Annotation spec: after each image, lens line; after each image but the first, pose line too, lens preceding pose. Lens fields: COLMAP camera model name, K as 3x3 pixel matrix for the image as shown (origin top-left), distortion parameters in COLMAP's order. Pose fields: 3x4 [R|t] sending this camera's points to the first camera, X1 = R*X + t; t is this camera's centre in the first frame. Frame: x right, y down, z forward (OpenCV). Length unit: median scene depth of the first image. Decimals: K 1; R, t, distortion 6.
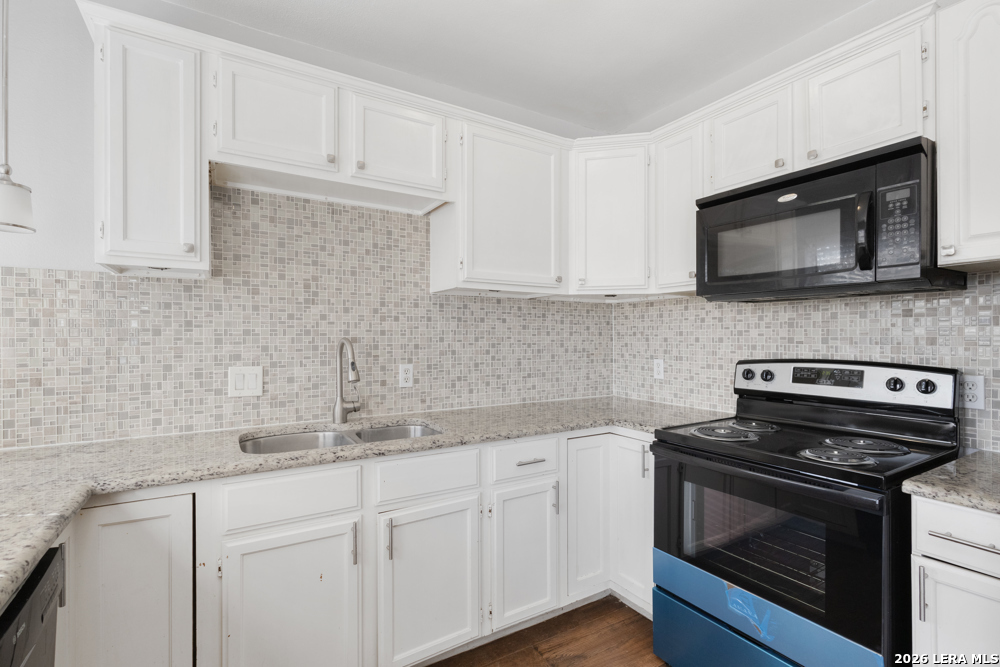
lens RADIAL K [[467.5, 0, 499.7], [0, 467.5, 342.7], [0, 0, 1]] dist [-0.001615, 0.000106]
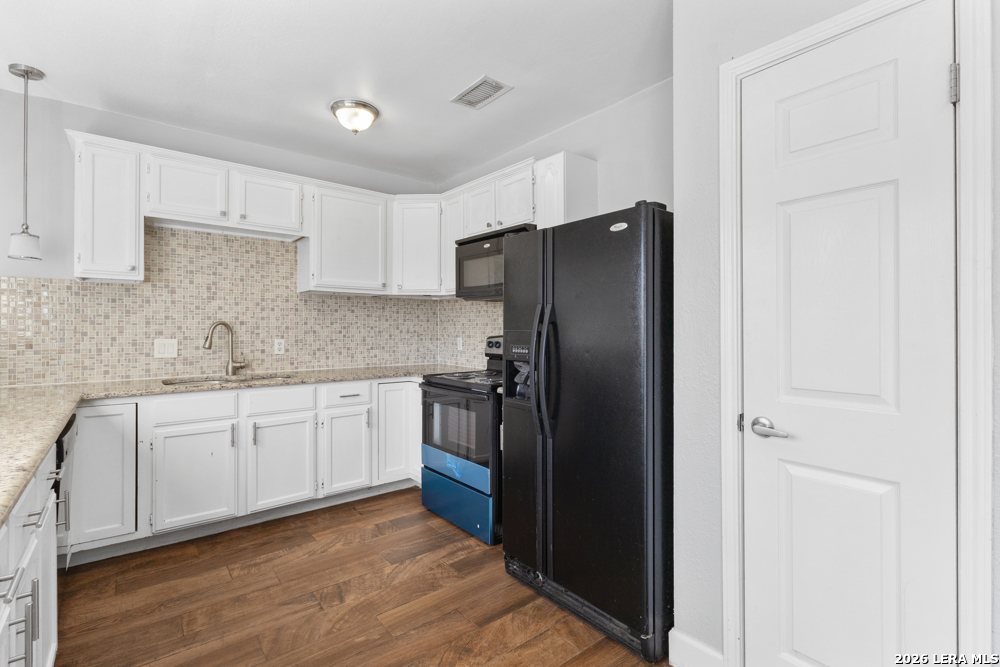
lens RADIAL K [[467.1, 0, 498.9], [0, 467.1, 329.6], [0, 0, 1]] dist [0.000594, 0.000492]
pose [[0.991654, 0.002816, 0.128899, 0.347082], [-0.001960, 0.999975, -0.006766, 0.025781], [-0.128915, 0.006457, 0.991635, -0.671267]]
